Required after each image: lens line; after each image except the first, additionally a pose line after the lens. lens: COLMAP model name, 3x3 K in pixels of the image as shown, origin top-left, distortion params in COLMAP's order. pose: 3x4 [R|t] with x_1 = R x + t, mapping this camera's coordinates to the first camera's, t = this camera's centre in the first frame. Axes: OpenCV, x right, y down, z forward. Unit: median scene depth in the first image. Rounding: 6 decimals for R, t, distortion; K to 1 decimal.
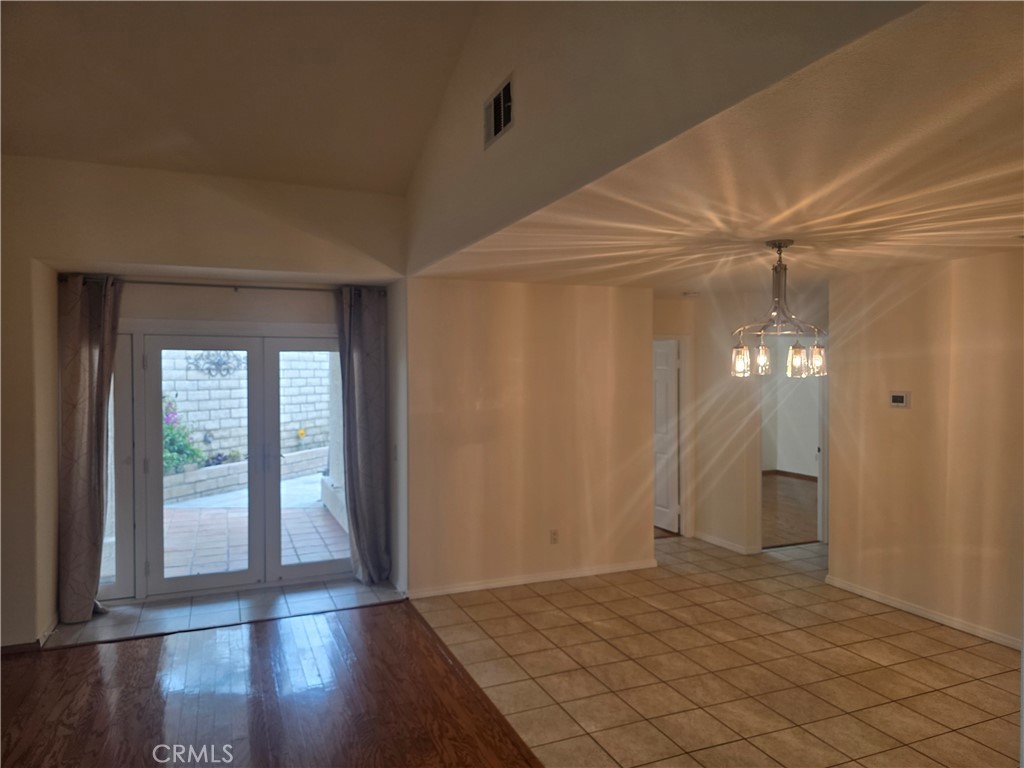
lens RADIAL K [[695.8, 0, 513.2], [0, 695.8, 374.0], [0, 0, 1]] dist [0.032112, -0.030942]
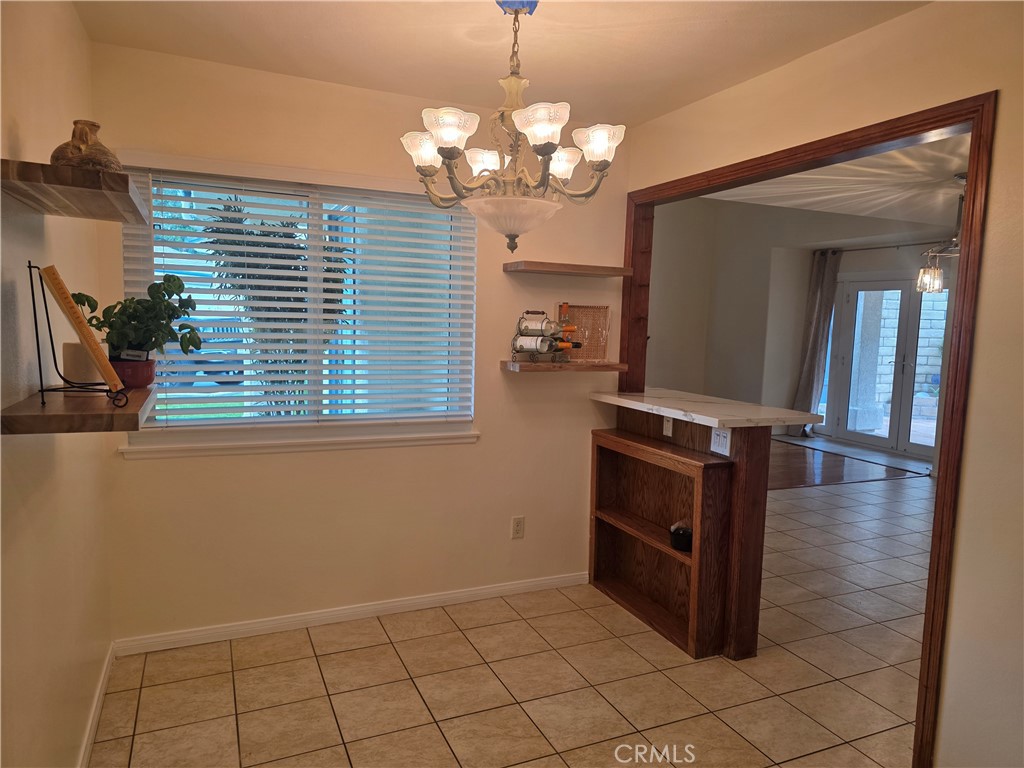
lens RADIAL K [[688.4, 0, 518.0], [0, 688.4, 388.9], [0, 0, 1]] dist [0.065859, -0.066575]
pose [[0.021555, 0.106618, -0.994066, 1.352317], [-0.031614, 0.993873, 0.105912, 0.054121], [0.999268, 0.029144, 0.024794, 0.220603]]
